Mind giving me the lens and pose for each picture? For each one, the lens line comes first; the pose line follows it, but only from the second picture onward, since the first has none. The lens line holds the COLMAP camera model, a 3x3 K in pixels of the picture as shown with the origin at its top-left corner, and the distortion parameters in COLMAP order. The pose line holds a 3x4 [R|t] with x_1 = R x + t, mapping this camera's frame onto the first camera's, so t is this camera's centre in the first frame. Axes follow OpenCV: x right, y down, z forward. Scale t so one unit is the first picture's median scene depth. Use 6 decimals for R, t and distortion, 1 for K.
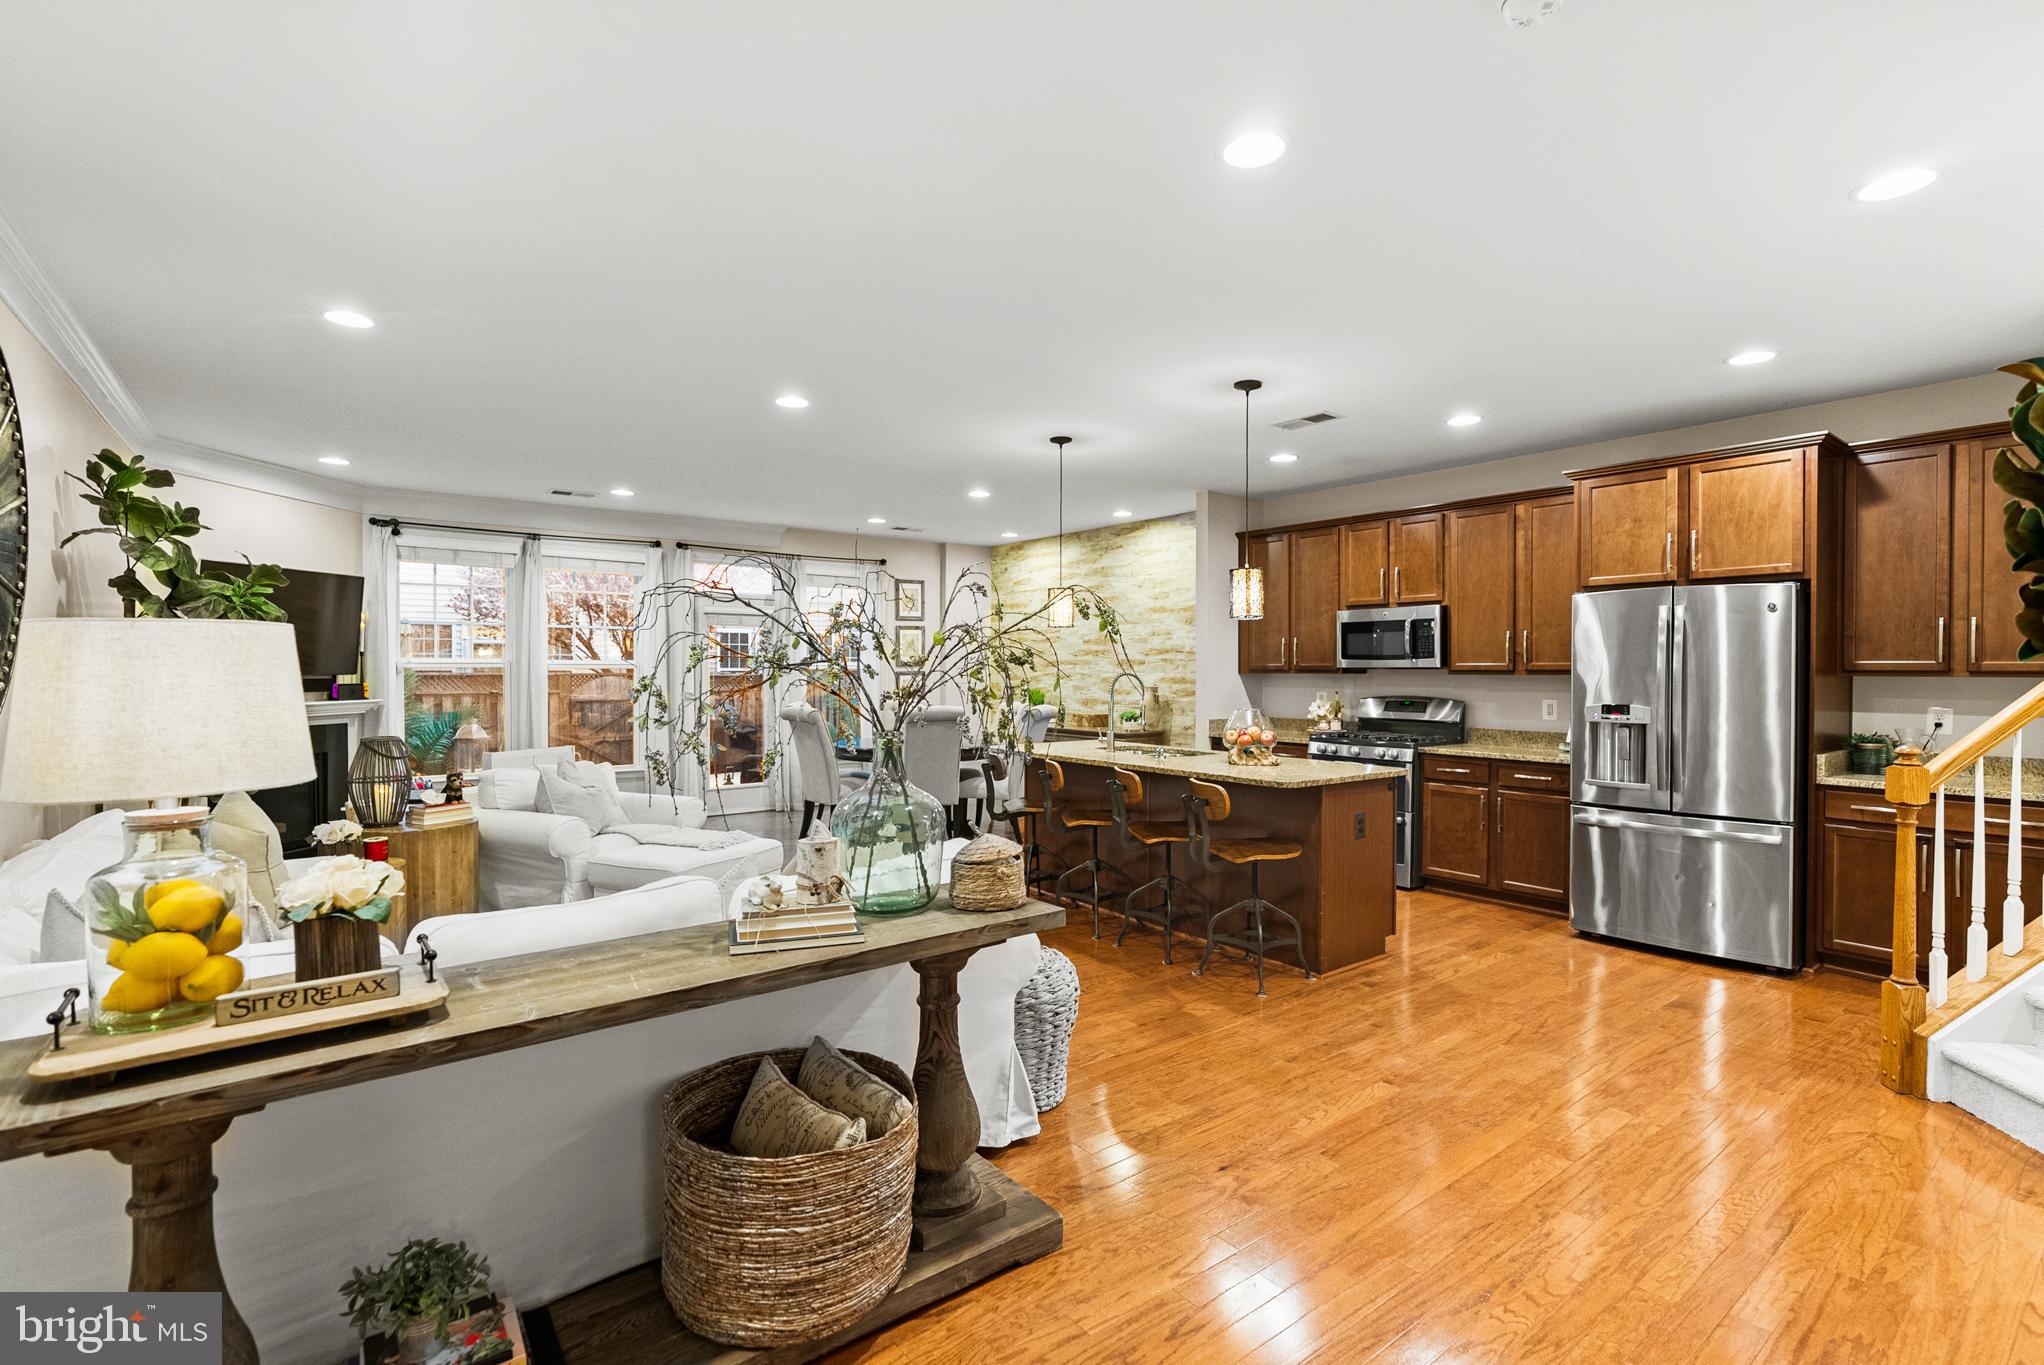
lens RADIAL K [[946.4, 0, 1022.0], [0, 946.4, 682.5], [0, 0, 1]] dist [-0.013392, 0.000138]
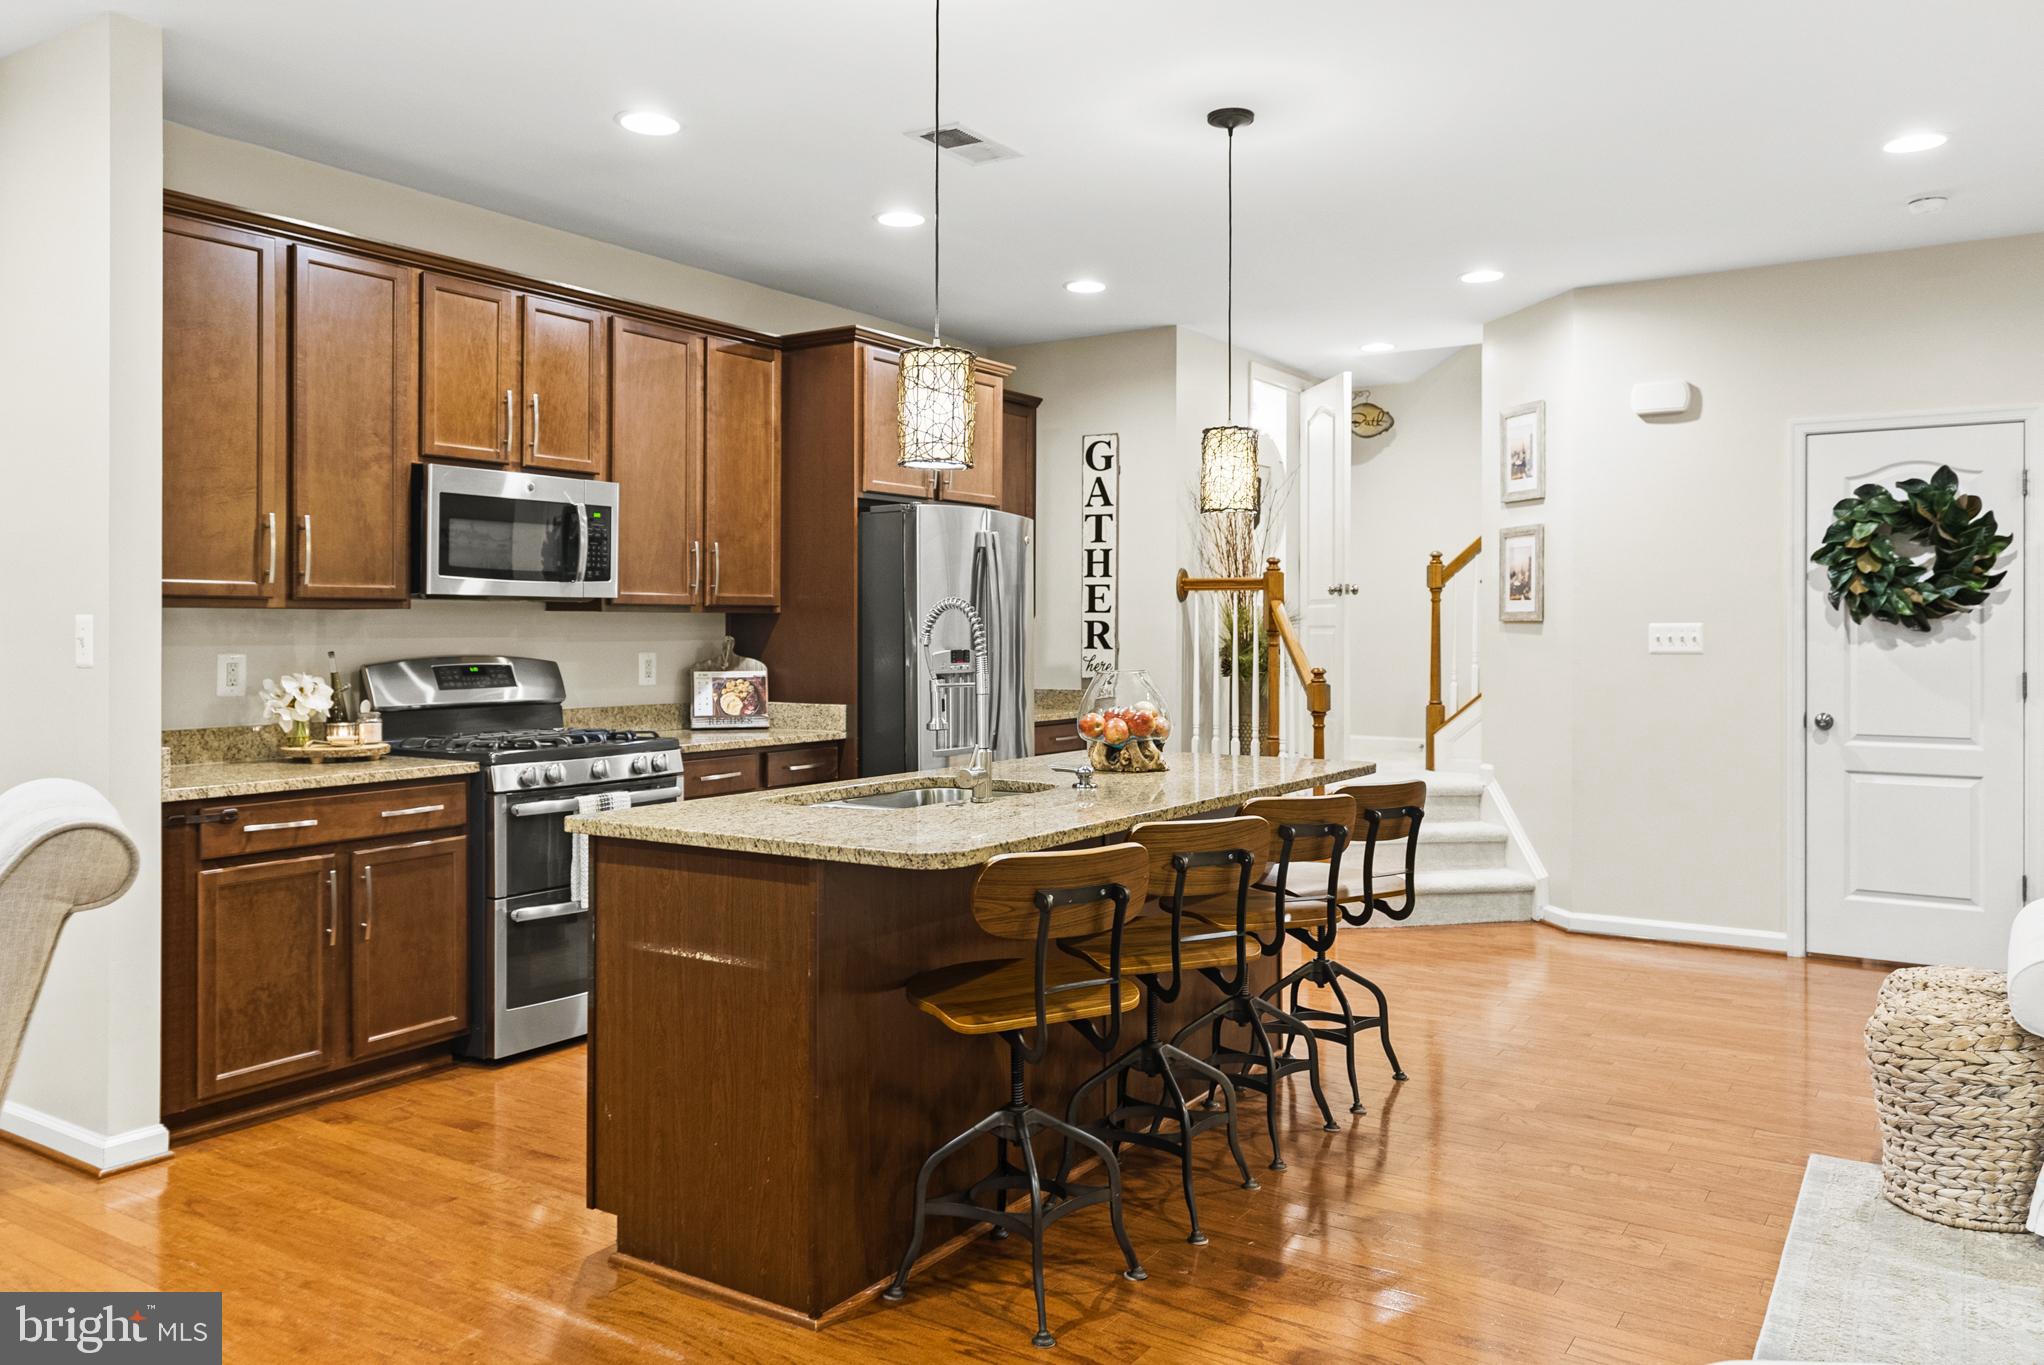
lens RADIAL K [[1474.5, 0, 1023.1], [0, 1474.5, 624.6], [0, 0, 1]] dist [0.002298, -0.000186]
pose [[-0.329604, 0.000559, 0.944119, -0.322089], [0.012409, 0.999916, 0.003740, -0.000841], [-0.944038, 0.012948, -0.329583, 0.781519]]
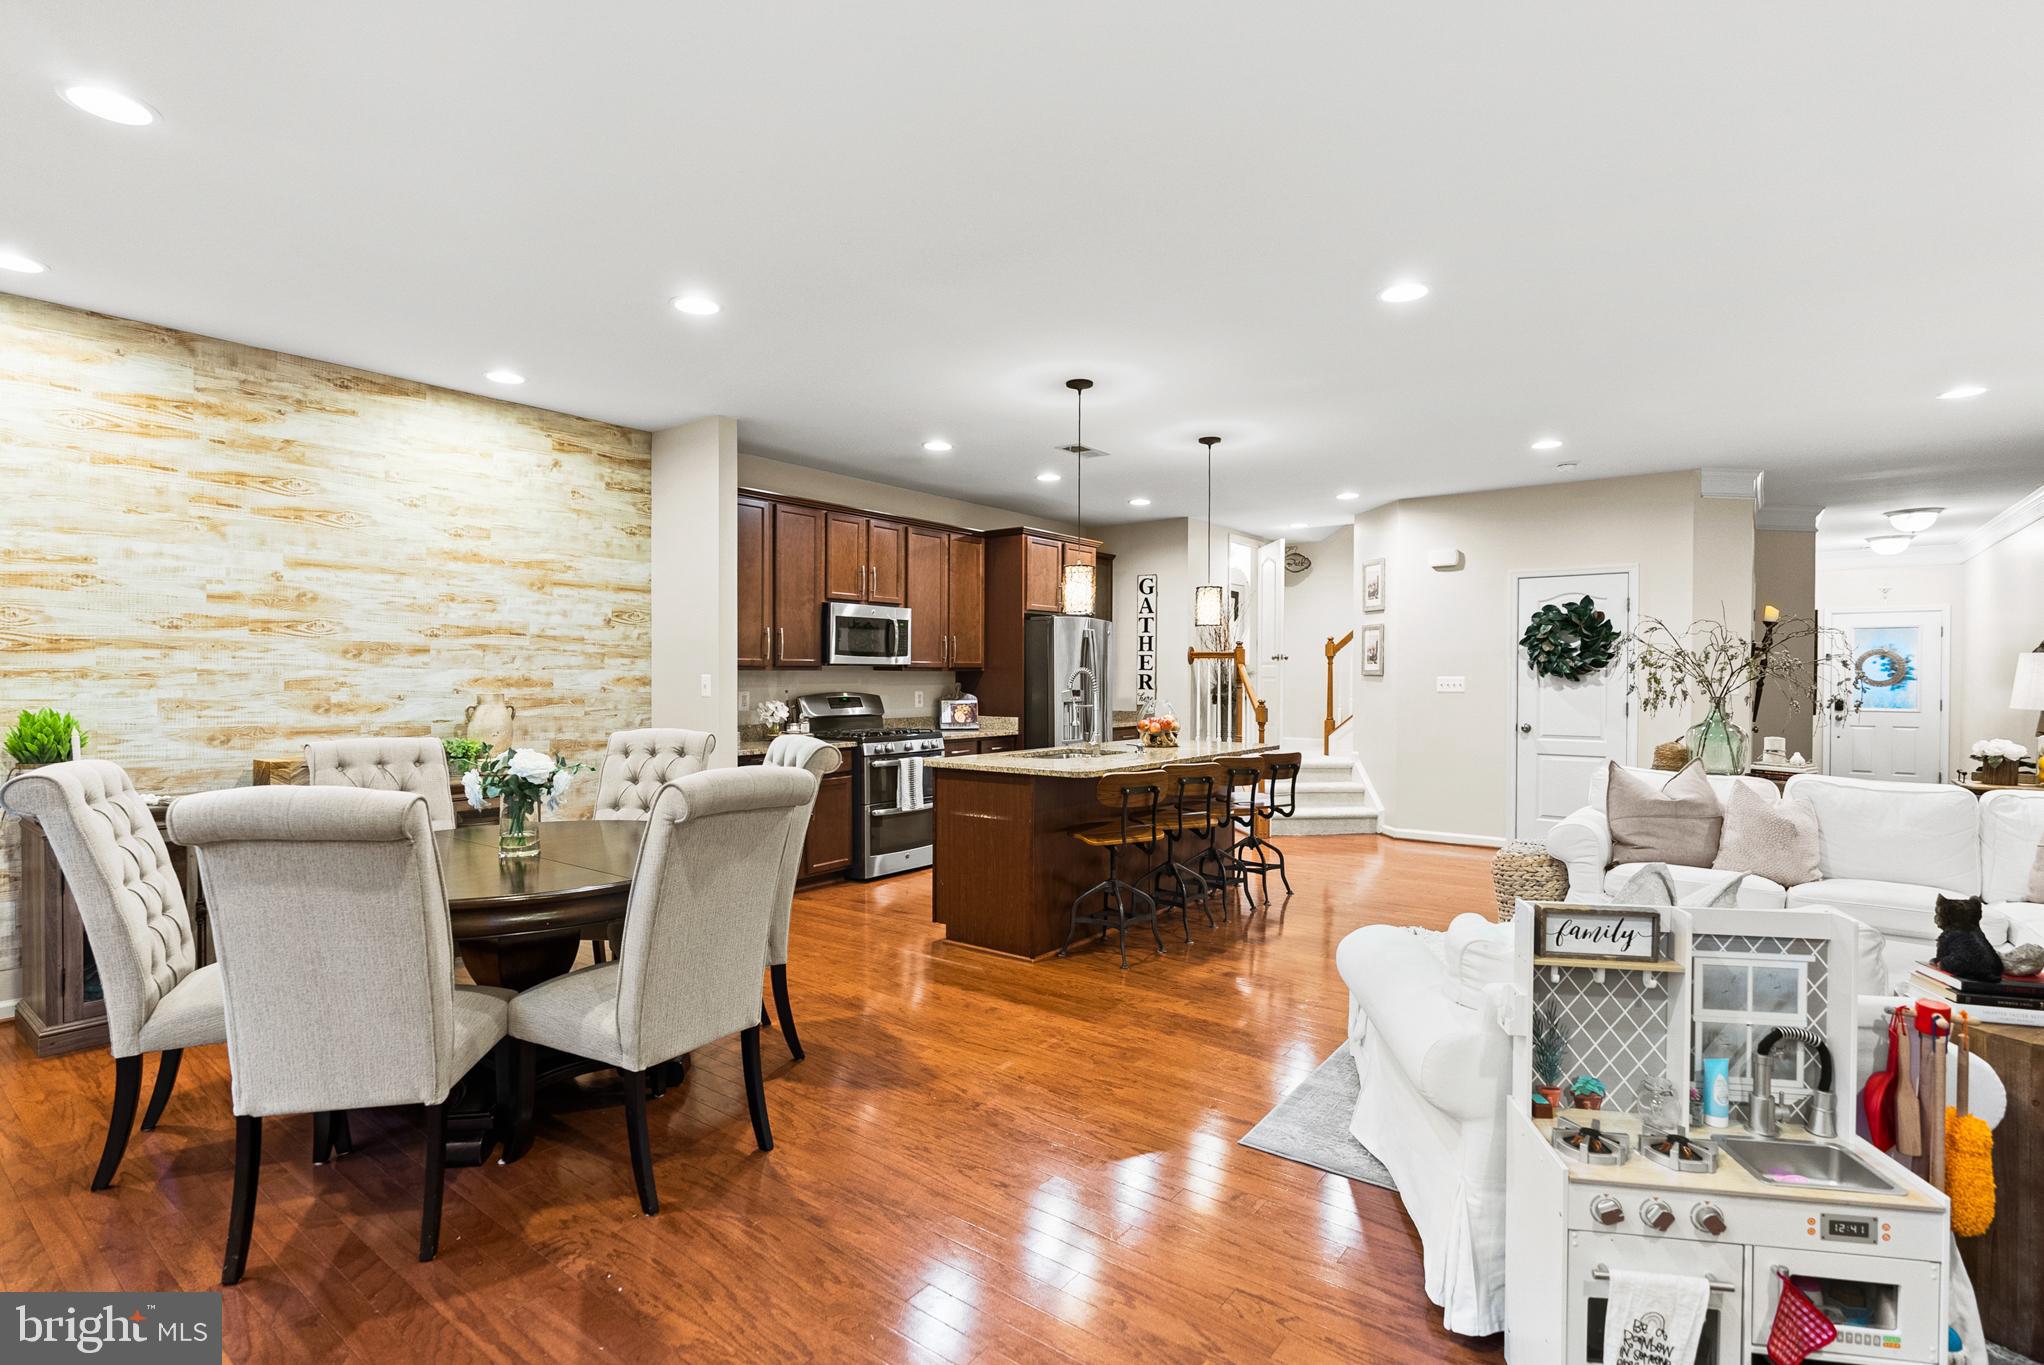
lens RADIAL K [[946.4, 0, 1022.0], [0, 946.4, 682.5], [0, 0, 1]] dist [-0.013392, 0.000138]
pose [[-0.255359, -0.010129, 0.966793, -0.495994], [0.012031, 0.999834, 0.013653, -0.006246], [-0.966772, 0.015118, -0.255195, 0.854095]]
